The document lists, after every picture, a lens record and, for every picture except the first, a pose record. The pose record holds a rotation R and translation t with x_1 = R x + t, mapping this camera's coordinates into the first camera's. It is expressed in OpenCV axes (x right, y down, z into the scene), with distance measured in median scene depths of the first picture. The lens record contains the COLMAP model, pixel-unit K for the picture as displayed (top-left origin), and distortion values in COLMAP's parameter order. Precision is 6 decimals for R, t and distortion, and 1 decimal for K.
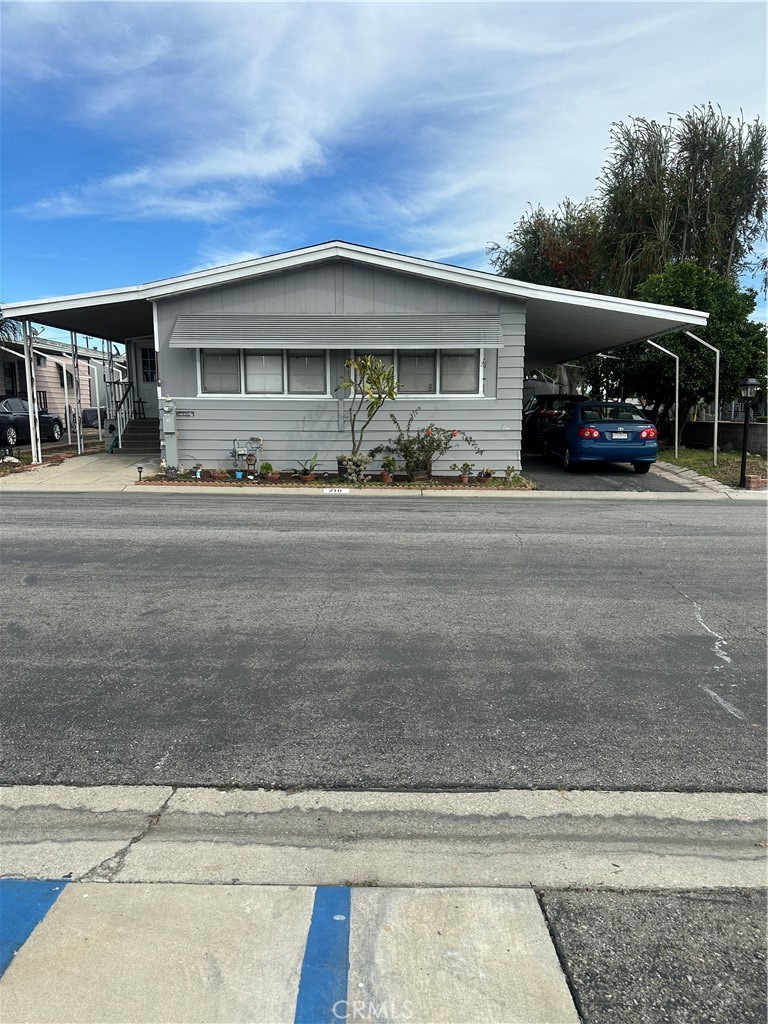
lens RADIAL K [[705.9, 0, 384.5], [0, 705.9, 520.2], [0, 0, 1]] dist [0.038407, -0.062505]
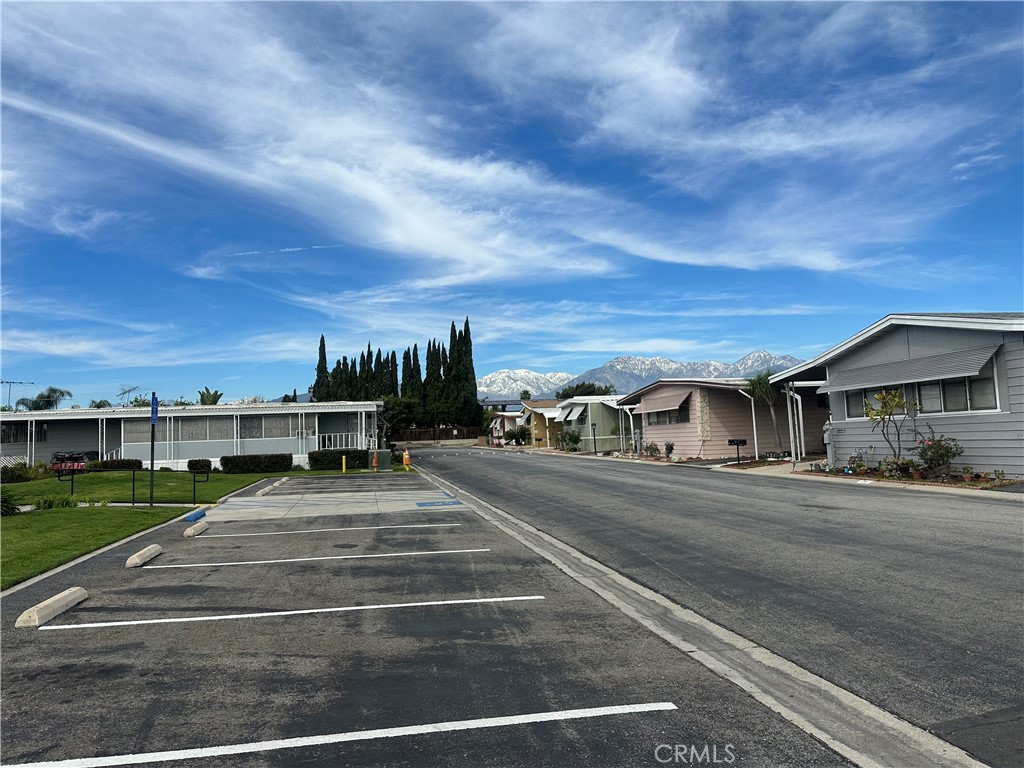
lens RADIAL K [[705.9, 0, 512.1], [0, 705.9, 382.2], [0, 0, 1]] dist [0.038407, -0.062505]
pose [[0.205662, -0.090146, -0.974462, 1.148282], [-0.103050, 0.988218, -0.113167, -0.003057], [0.973182, 0.123692, 0.193949, -0.040363]]
